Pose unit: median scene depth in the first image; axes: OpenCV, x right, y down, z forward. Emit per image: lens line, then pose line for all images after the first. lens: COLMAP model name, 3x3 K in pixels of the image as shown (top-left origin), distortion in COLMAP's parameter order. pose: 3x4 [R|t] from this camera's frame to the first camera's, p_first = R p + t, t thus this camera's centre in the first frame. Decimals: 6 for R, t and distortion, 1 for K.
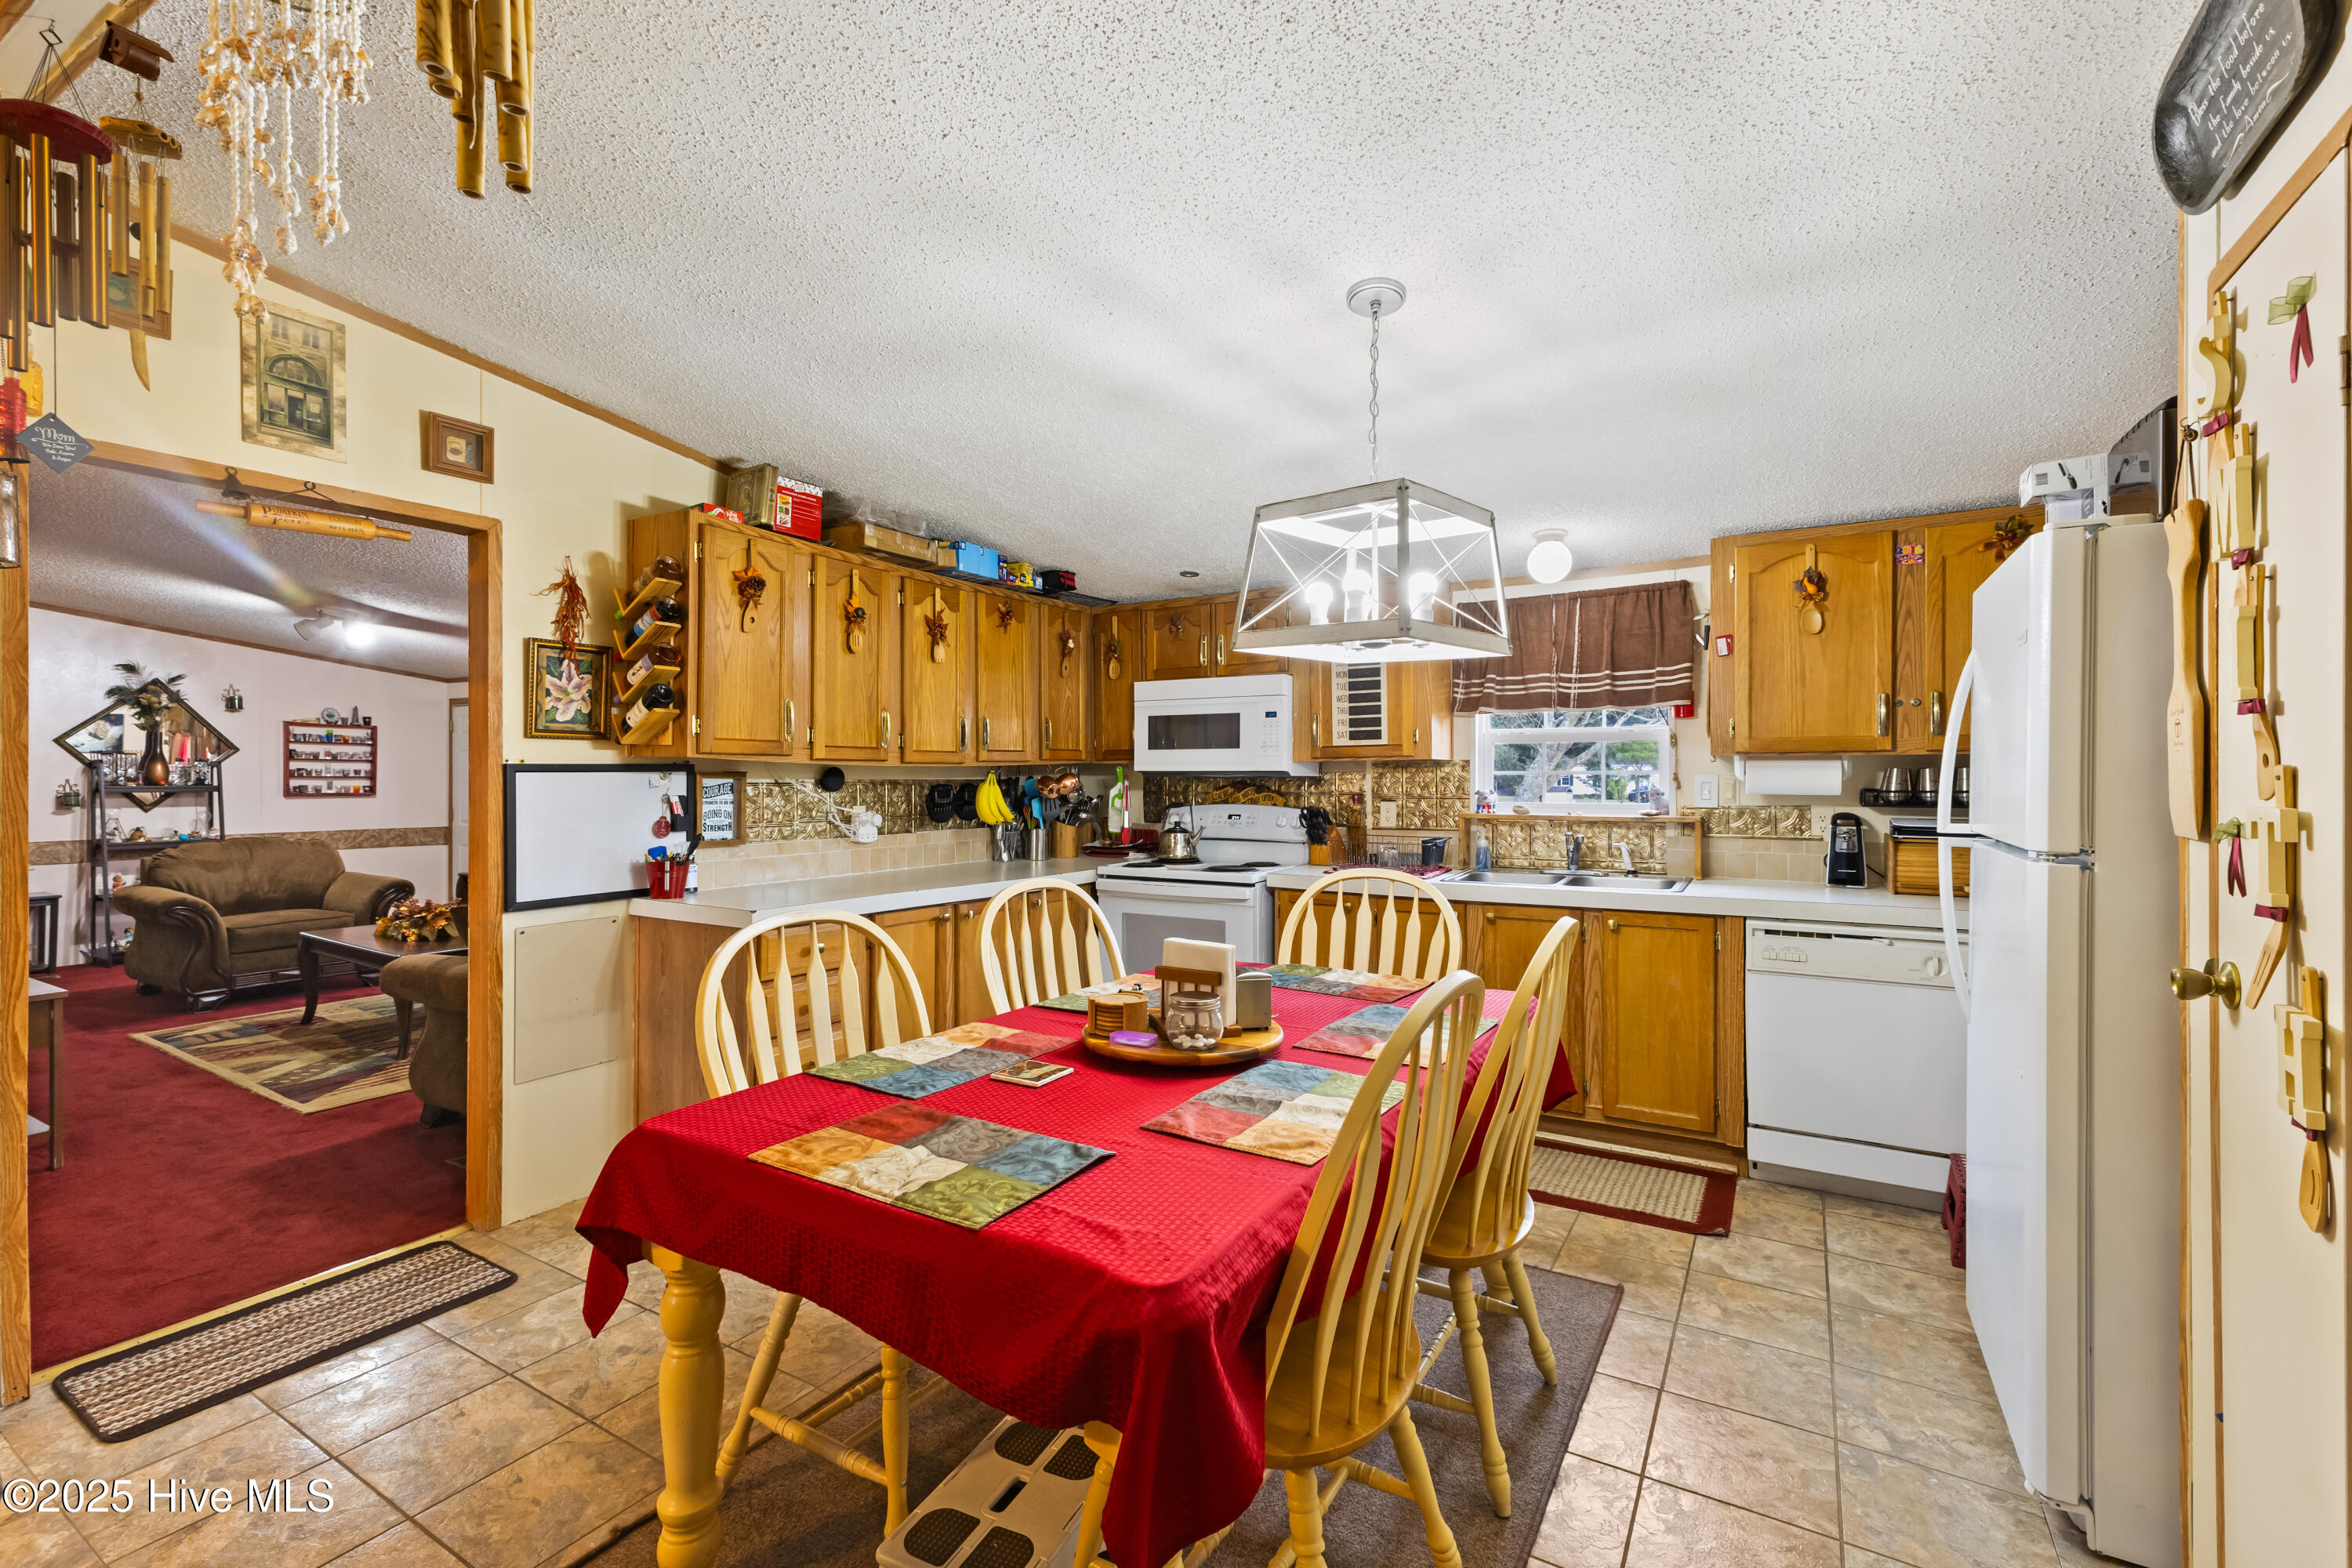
lens RADIAL K [[1018.9, 0, 1209.3], [0, 1018.9, 780.0], [0, 0, 1]] dist [0.000416, -0.000250]
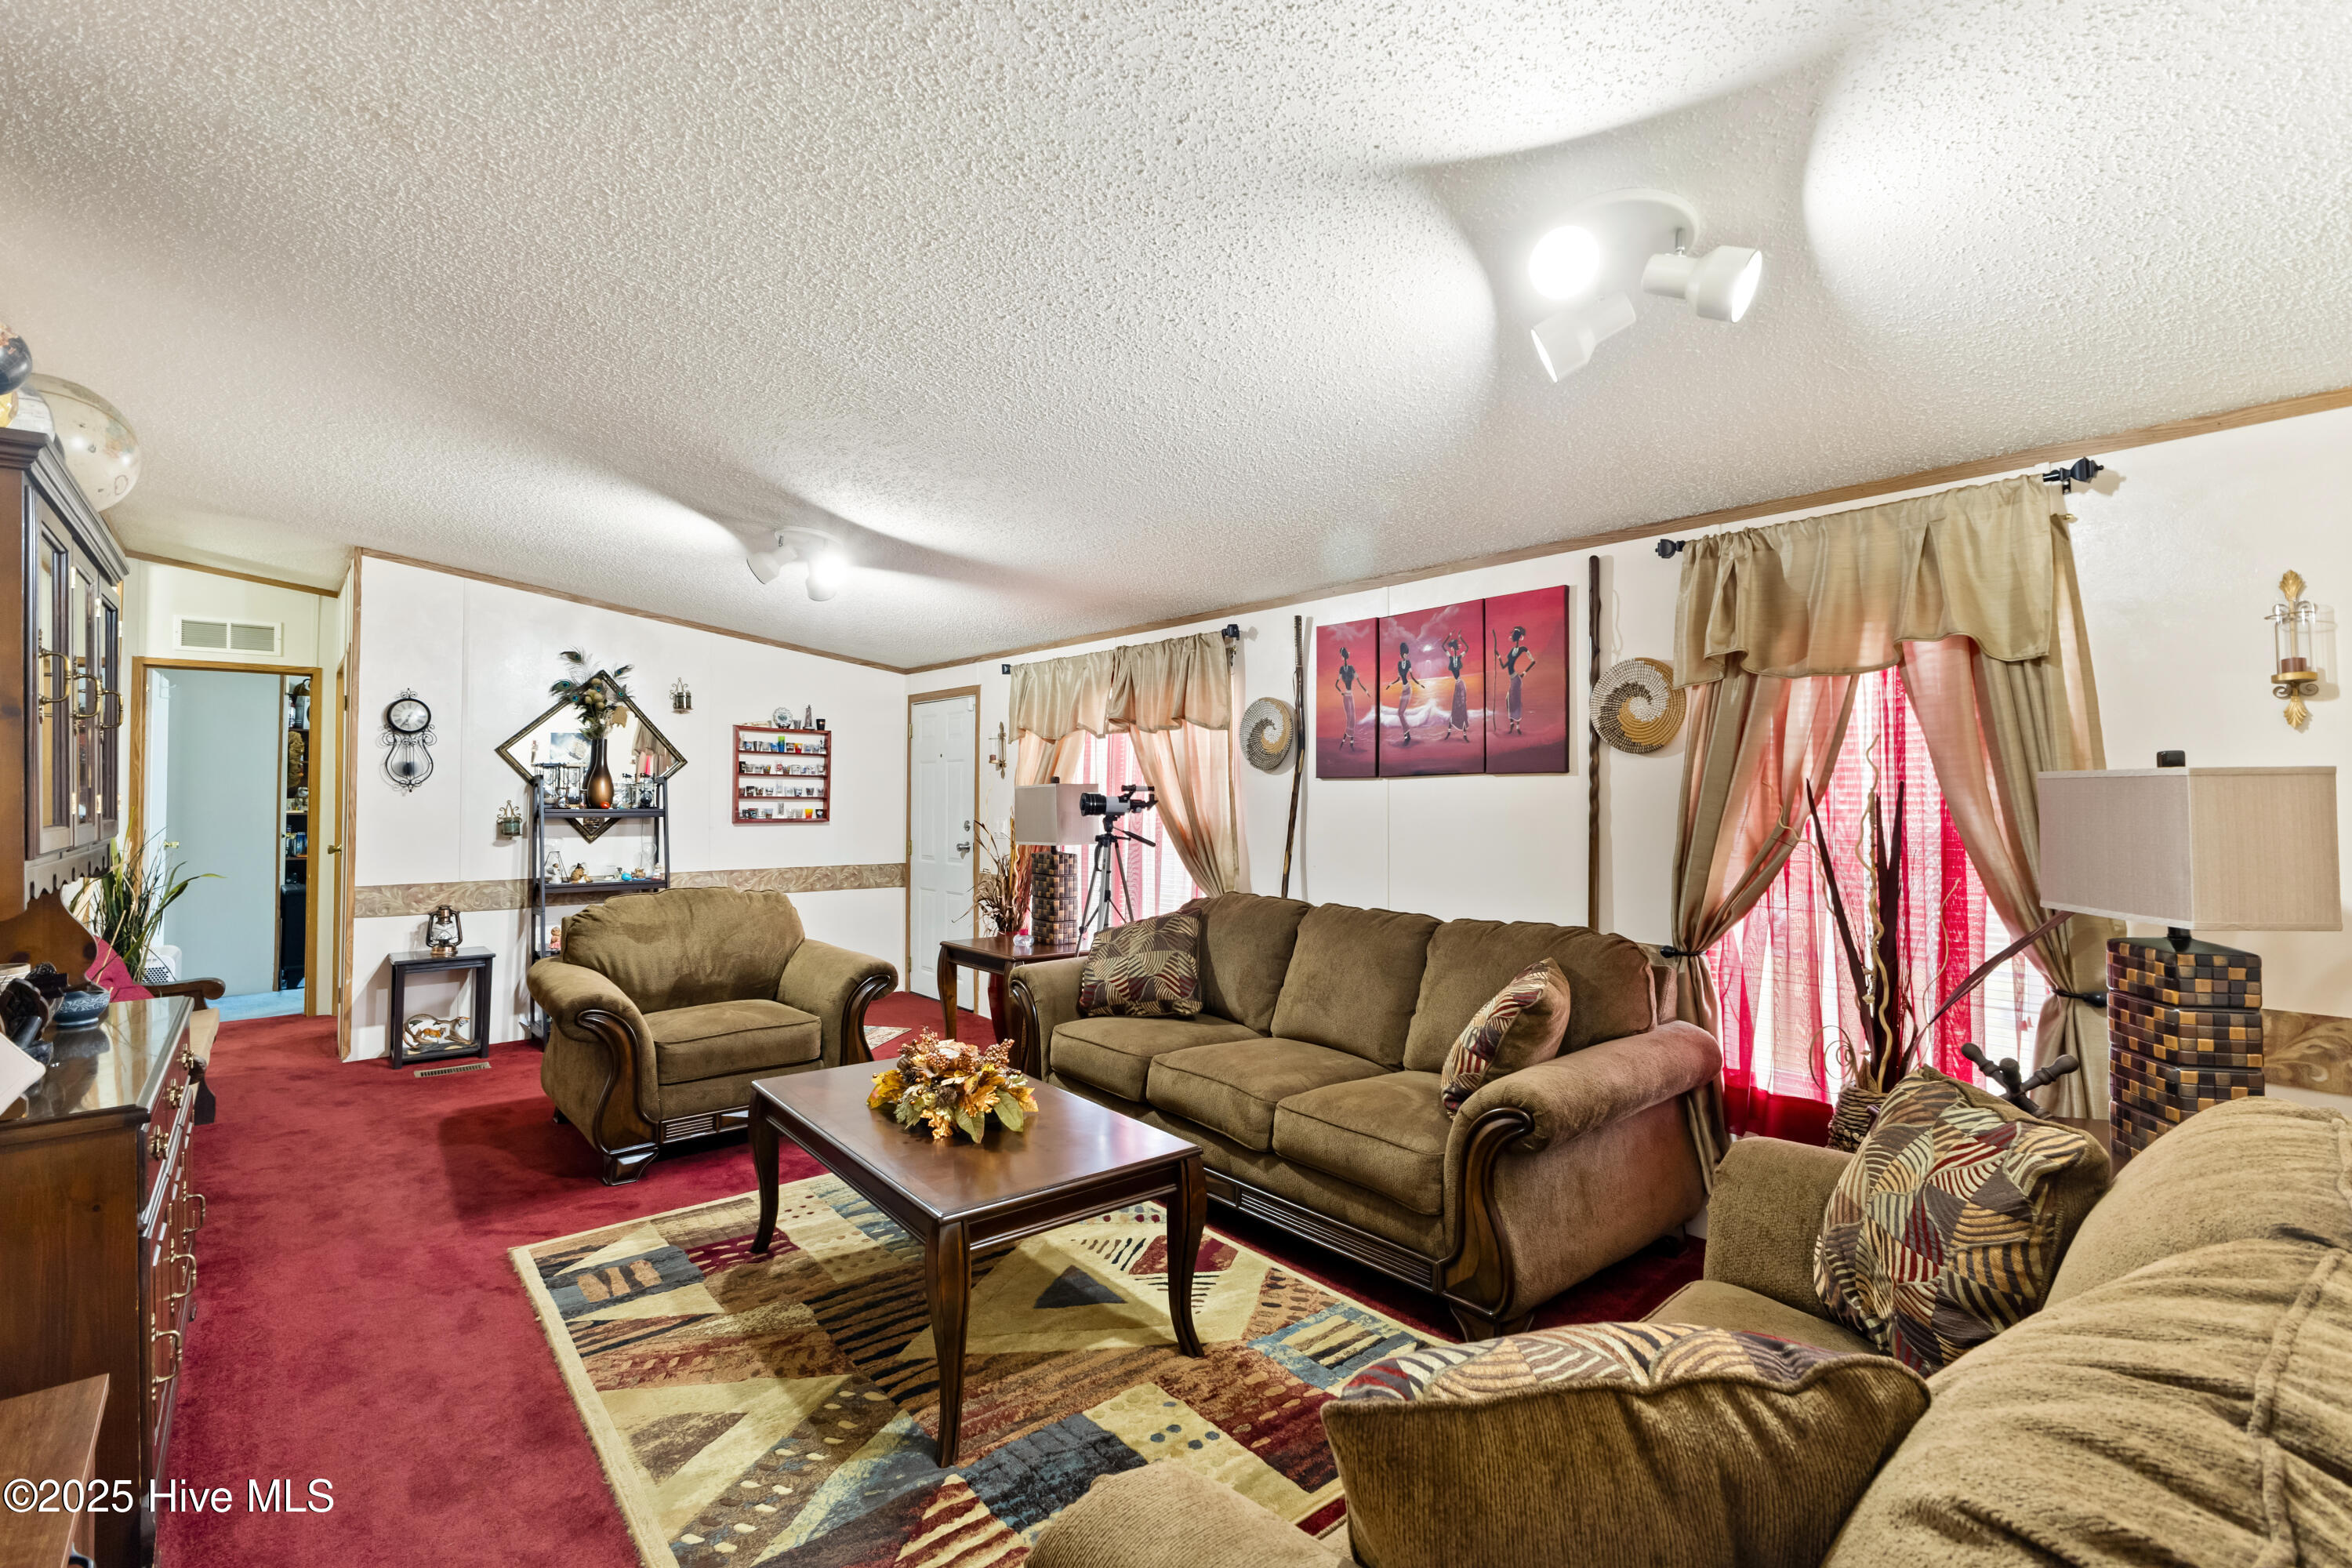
lens RADIAL K [[1036.7, 0, 1176.0], [0, 1036.7, 784.0], [0, 0, 1]] dist [-0.018149, 0.000104]
pose [[0.944509, -0.004411, -0.328455, -0.367592], [-0.001490, 0.999842, -0.017711, 0.000099], [0.328482, 0.017217, 0.944353, 0.407939]]
